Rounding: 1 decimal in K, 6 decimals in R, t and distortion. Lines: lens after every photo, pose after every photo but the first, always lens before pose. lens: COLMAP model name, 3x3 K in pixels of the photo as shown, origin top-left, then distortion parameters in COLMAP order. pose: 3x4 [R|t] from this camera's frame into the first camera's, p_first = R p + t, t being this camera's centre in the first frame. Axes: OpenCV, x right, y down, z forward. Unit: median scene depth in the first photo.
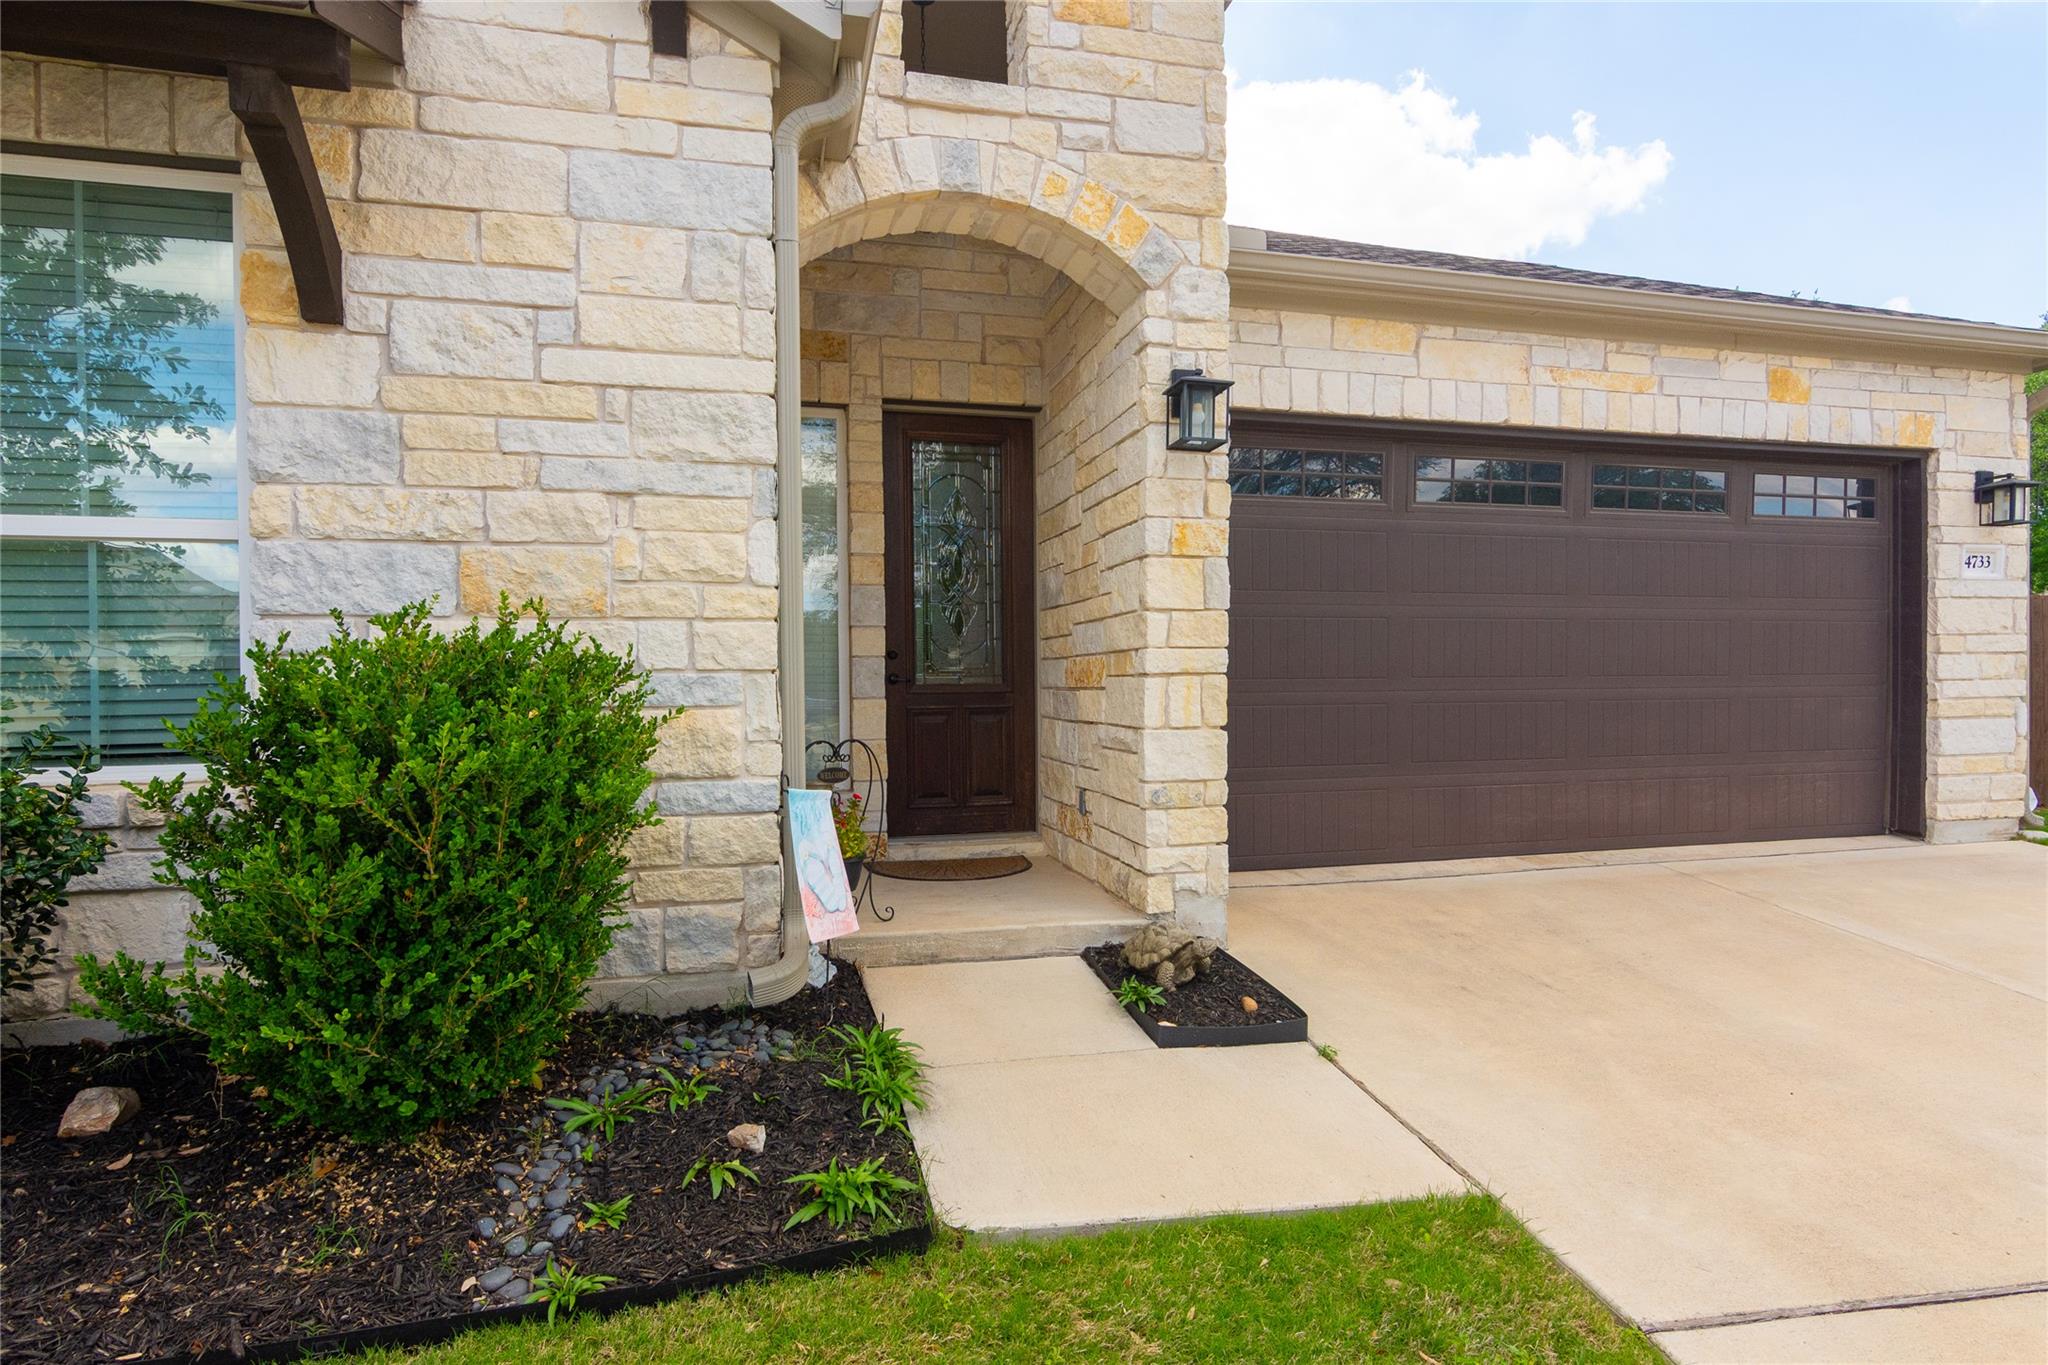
lens RADIAL K [[1050.4, 0, 1019.5], [0, 1050.4, 693.8], [0, 0, 1]] dist [-0.002125, -0.001590]
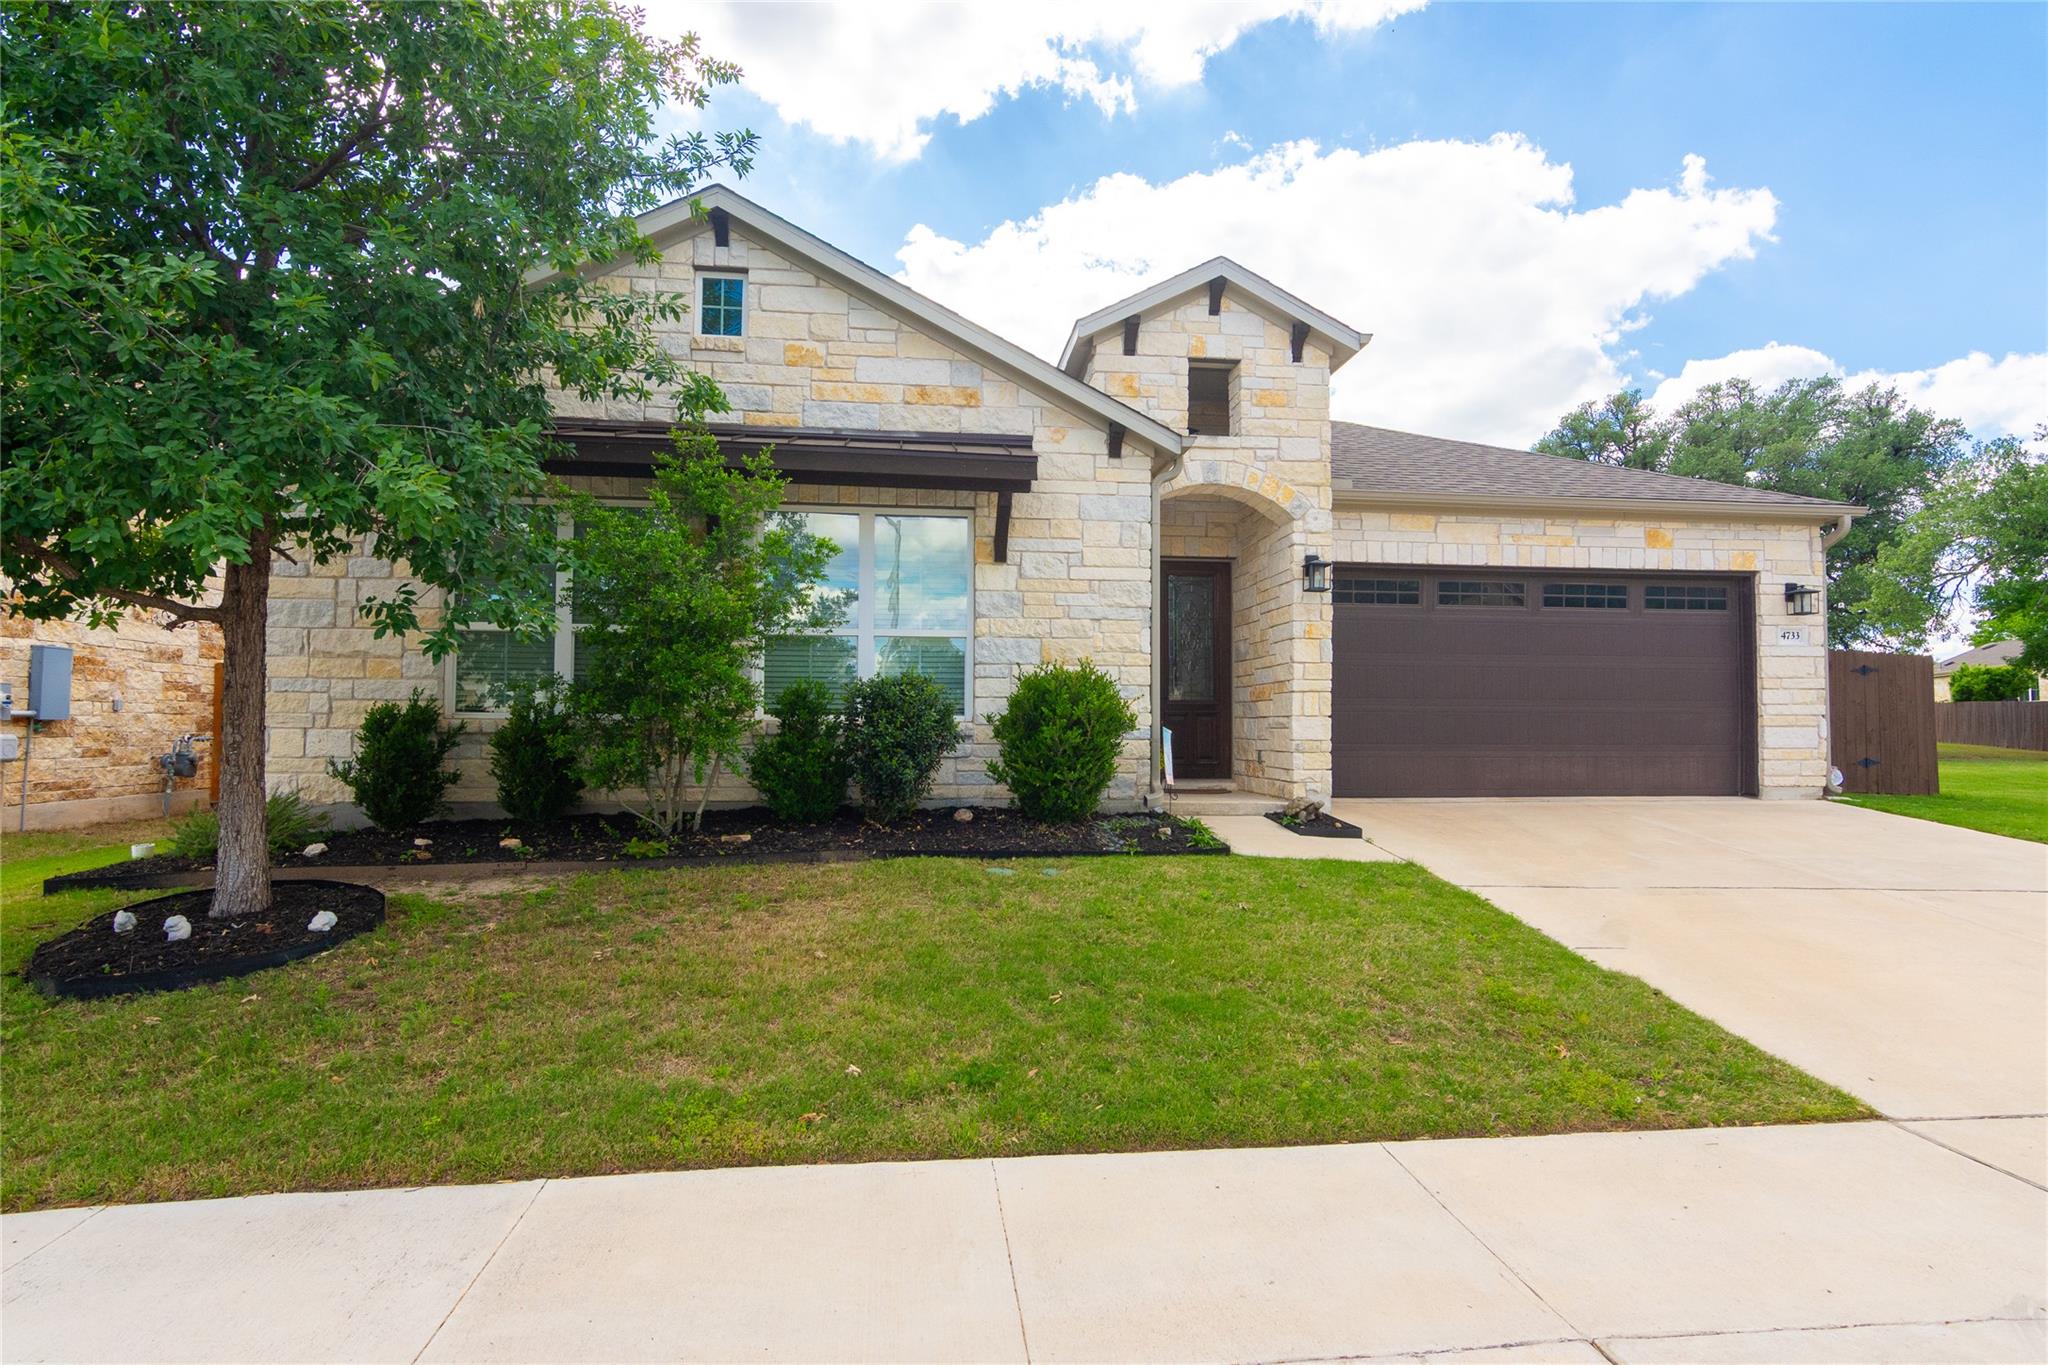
lens RADIAL K [[998.6, 0, 1024.6], [0, 998.6, 693.1], [0, 0, 1]] dist [-0.000796, -0.000600]
pose [[0.991426, 0.007915, -0.130433, -0.164569], [-0.013815, 0.998919, -0.044389, 0.084816], [0.129941, 0.045810, 0.990463, -1.146133]]
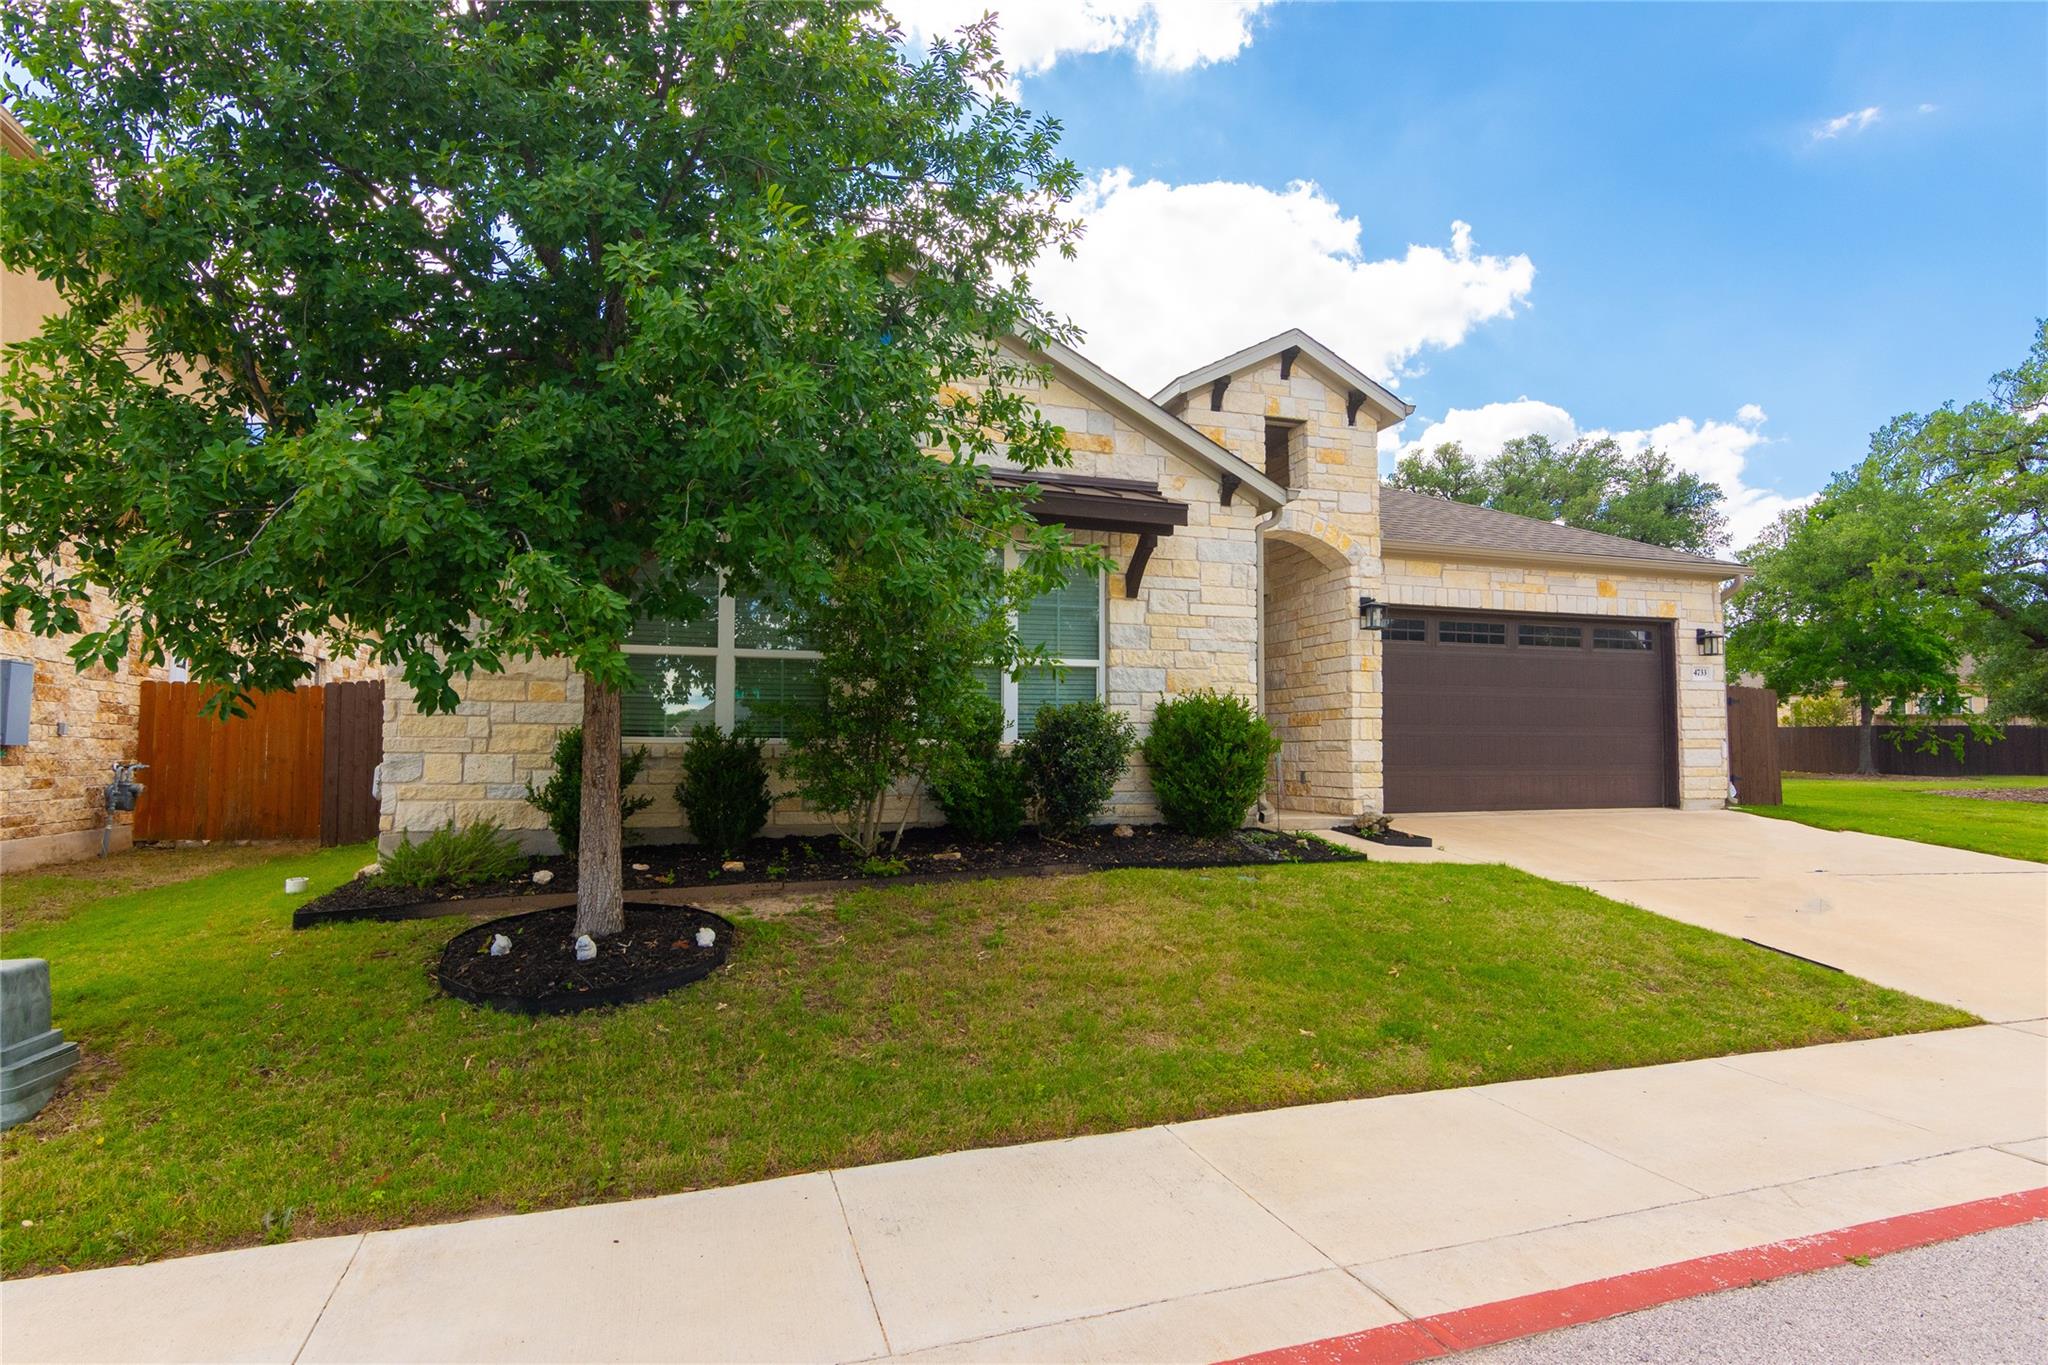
lens RADIAL K [[1050.4, 0, 1019.5], [0, 1050.4, 693.8], [0, 0, 1]] dist [-0.002125, -0.001590]
pose [[0.997310, 0.013143, 0.072114, -0.831122], [-0.008171, 0.997596, -0.068818, 0.099937], [-0.072845, 0.068043, 0.995019, -1.397877]]
